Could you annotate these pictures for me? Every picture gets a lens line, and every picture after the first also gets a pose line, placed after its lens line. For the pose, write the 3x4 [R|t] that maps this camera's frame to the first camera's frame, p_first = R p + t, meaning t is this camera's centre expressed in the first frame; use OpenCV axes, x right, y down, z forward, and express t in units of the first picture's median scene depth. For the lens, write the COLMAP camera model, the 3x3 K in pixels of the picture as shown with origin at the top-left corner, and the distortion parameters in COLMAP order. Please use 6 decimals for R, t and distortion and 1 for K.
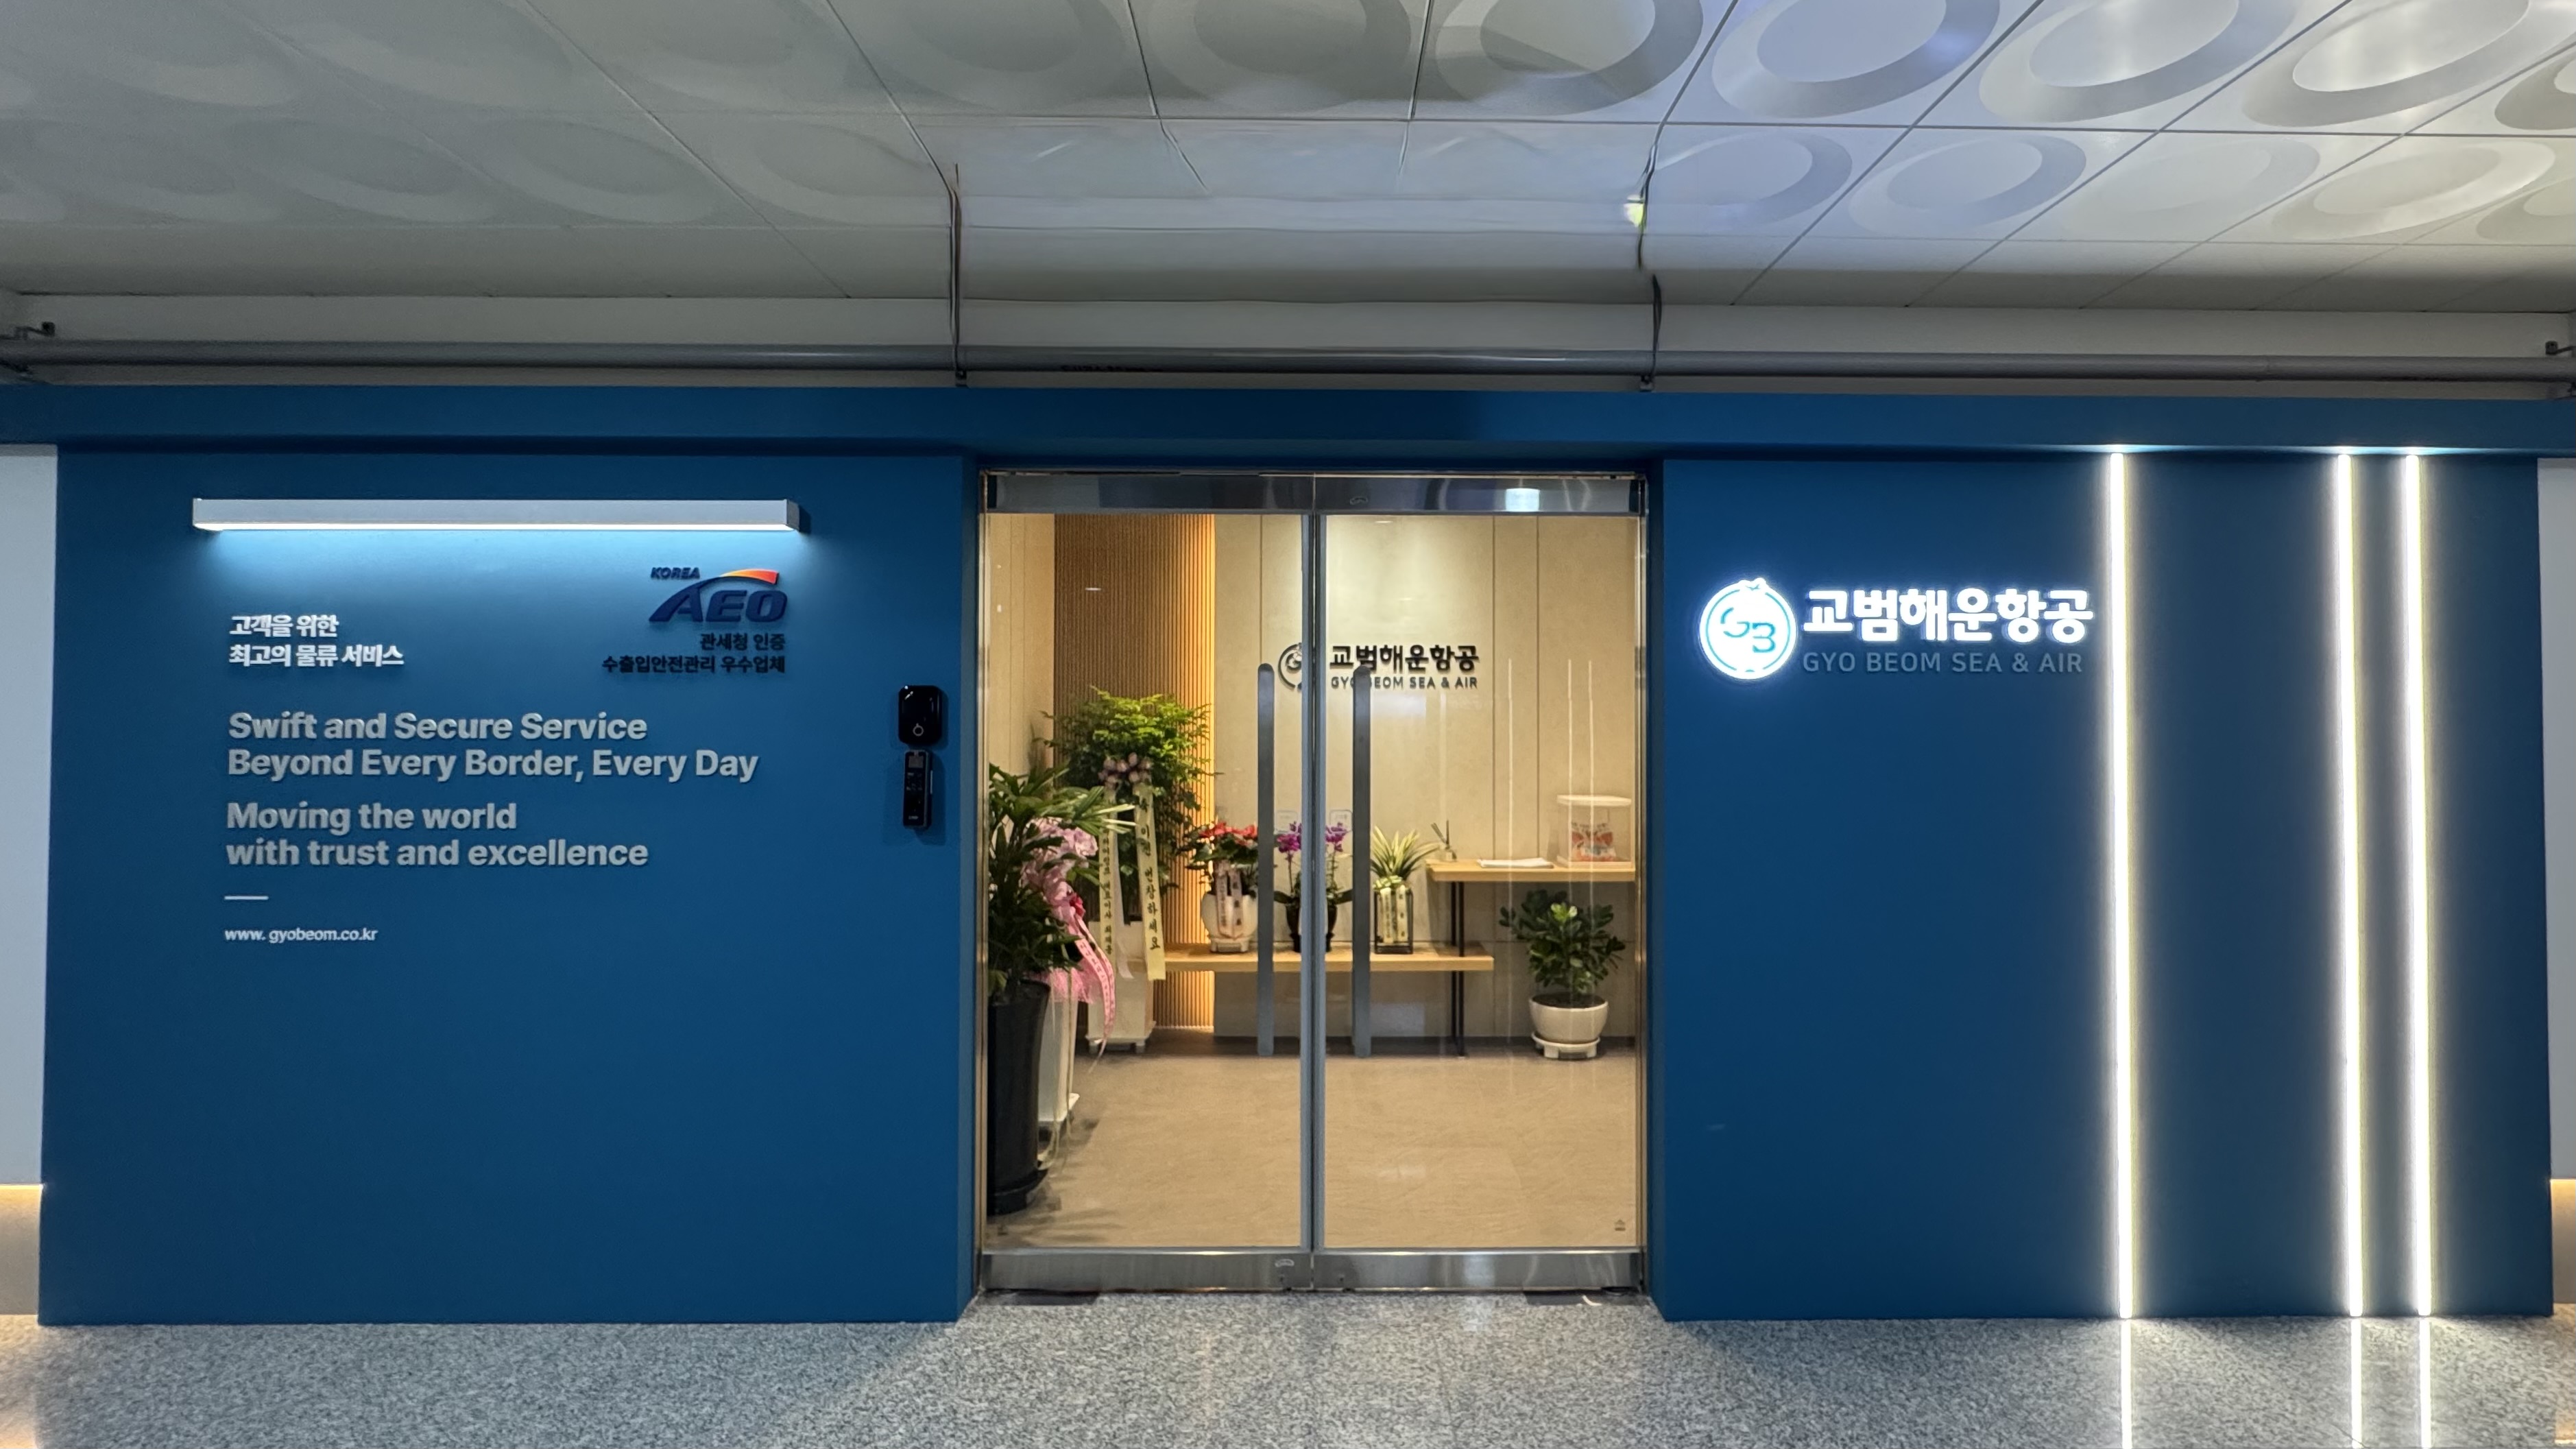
lens RADIAL K [[1045.7, 0, 1298.2], [0, 1045.7, 728.3], [0, 0, 1]] dist [-0.000486, -0.000146]
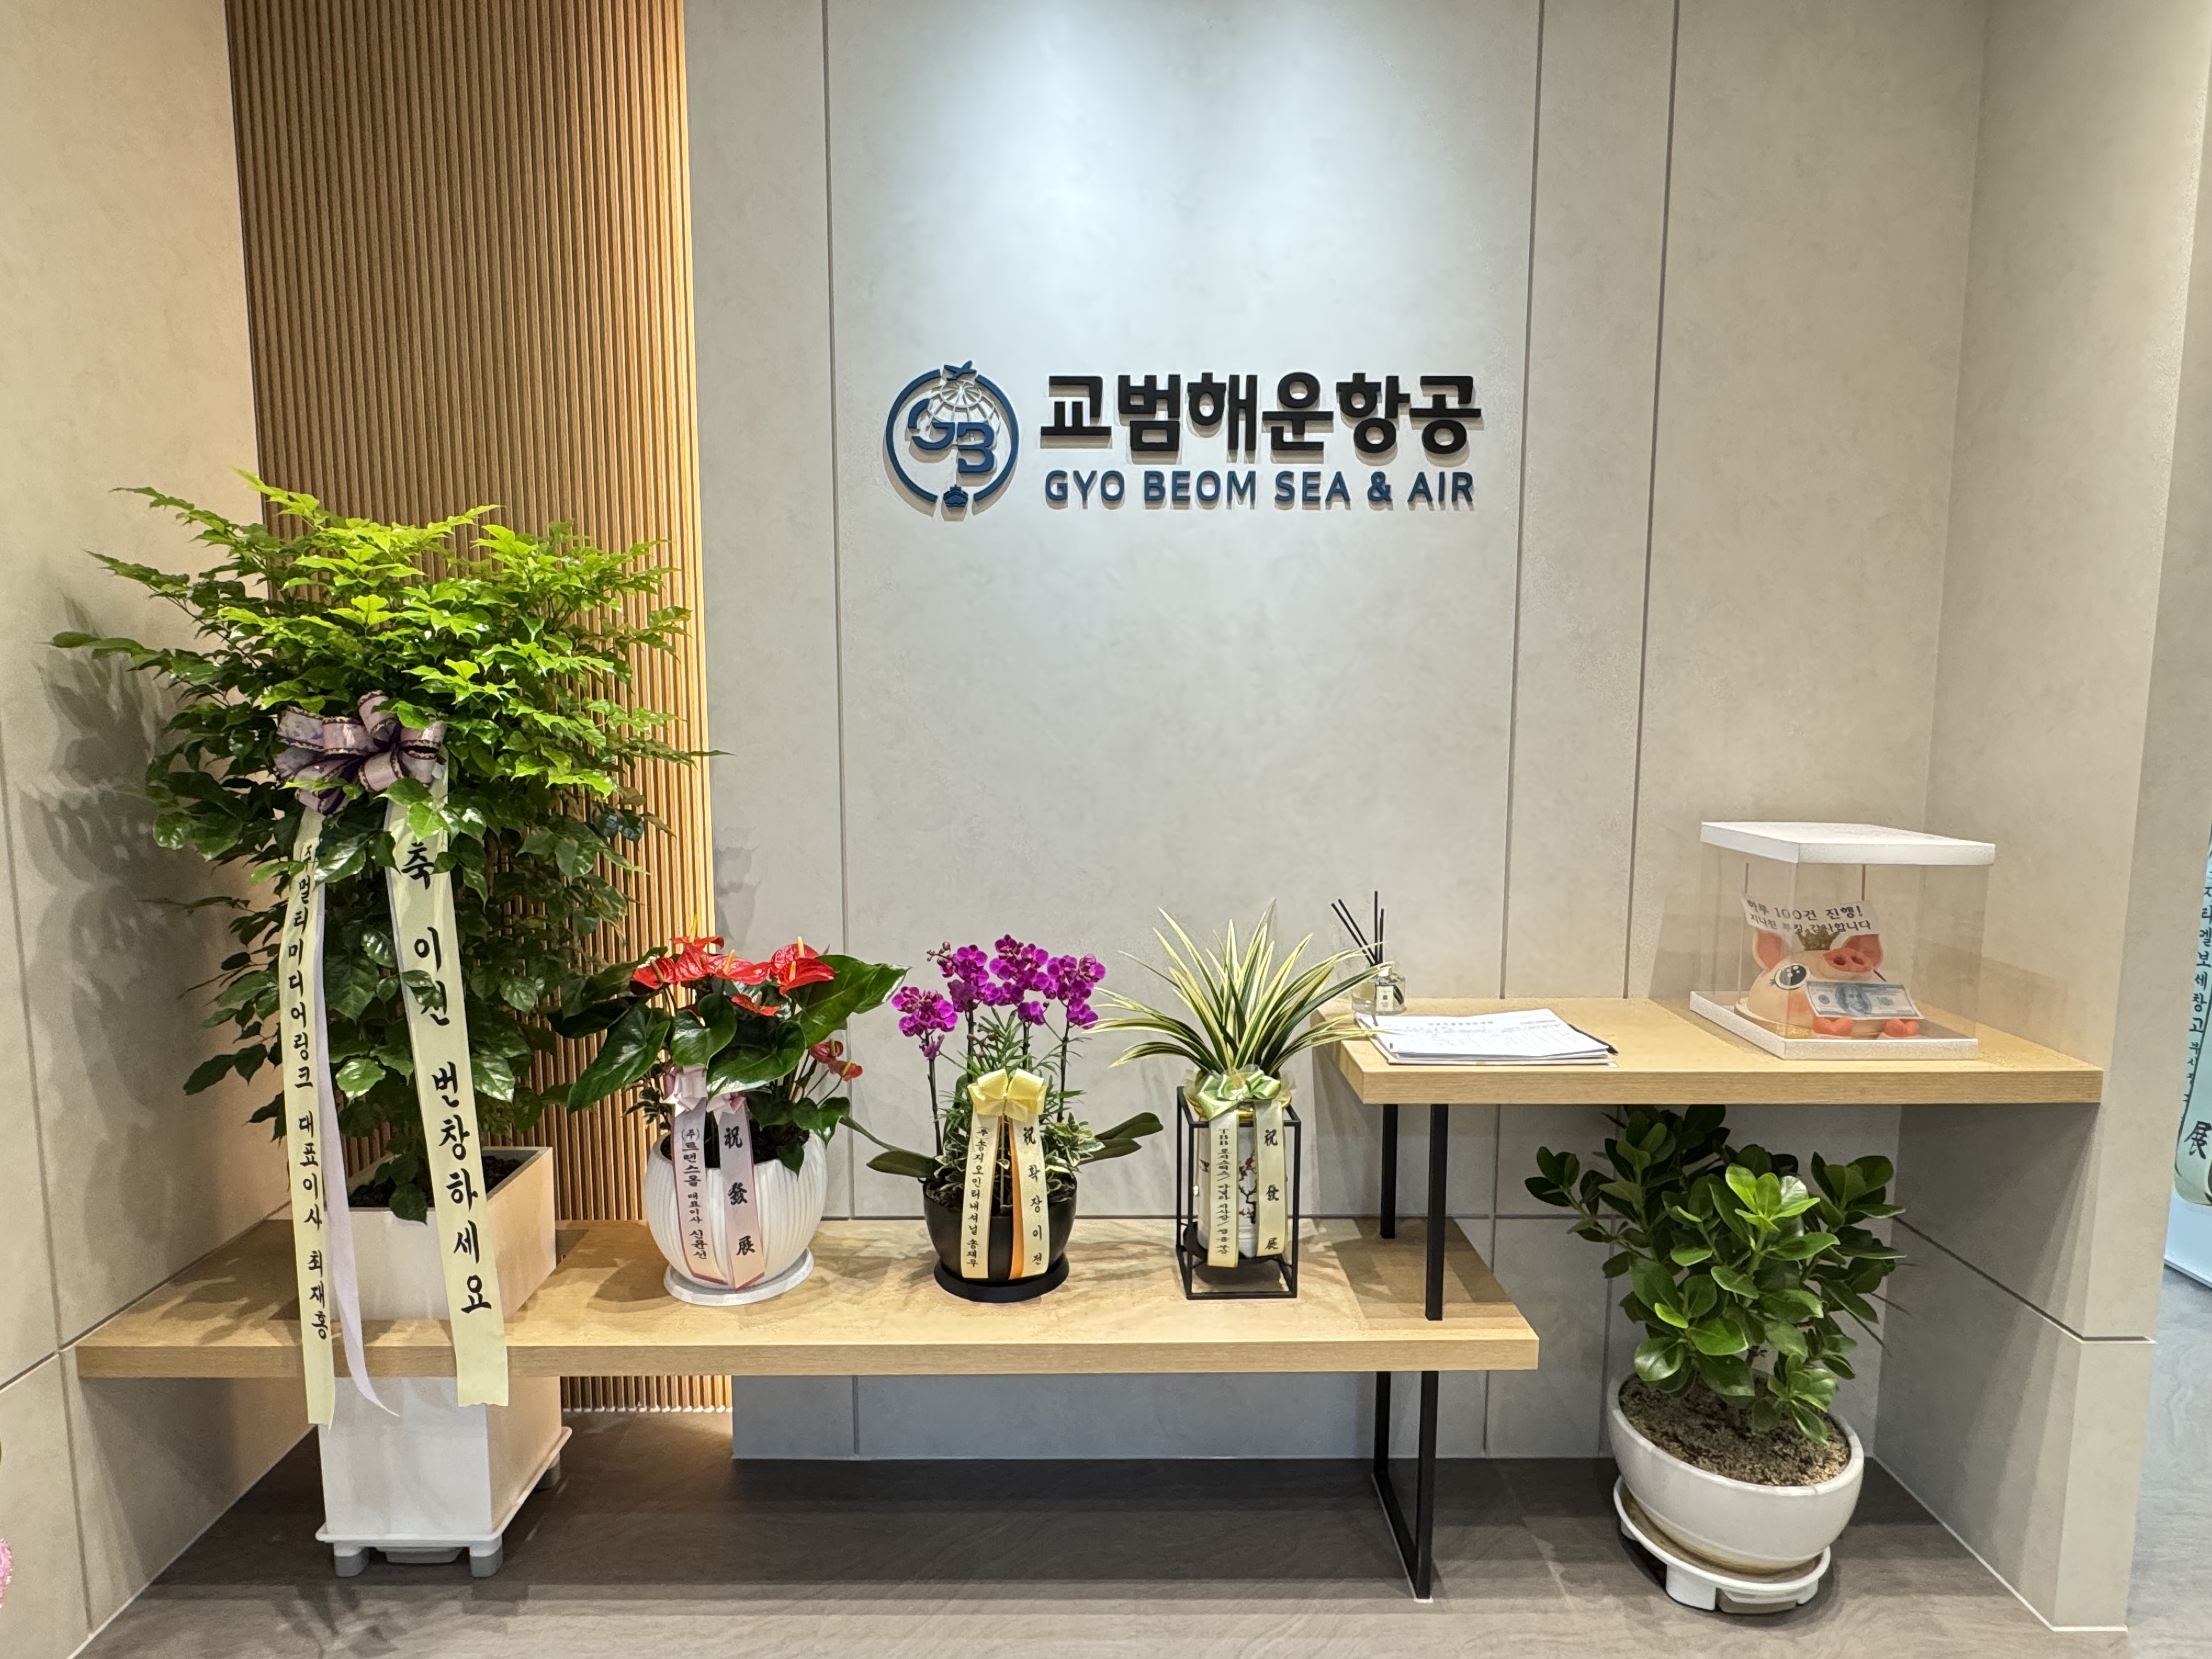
lens RADIAL K [[1219.5, 0, 1103.8], [0, 1219.5, 837.1], [0, 0, 1]] dist [-0.003023, -0.000267]
pose [[0.999860, -0.002769, 0.016486, 0.043996], [0.000805, 0.993016, 0.117974, 0.022003], [-0.016698, -0.117945, 0.992880, 0.595296]]
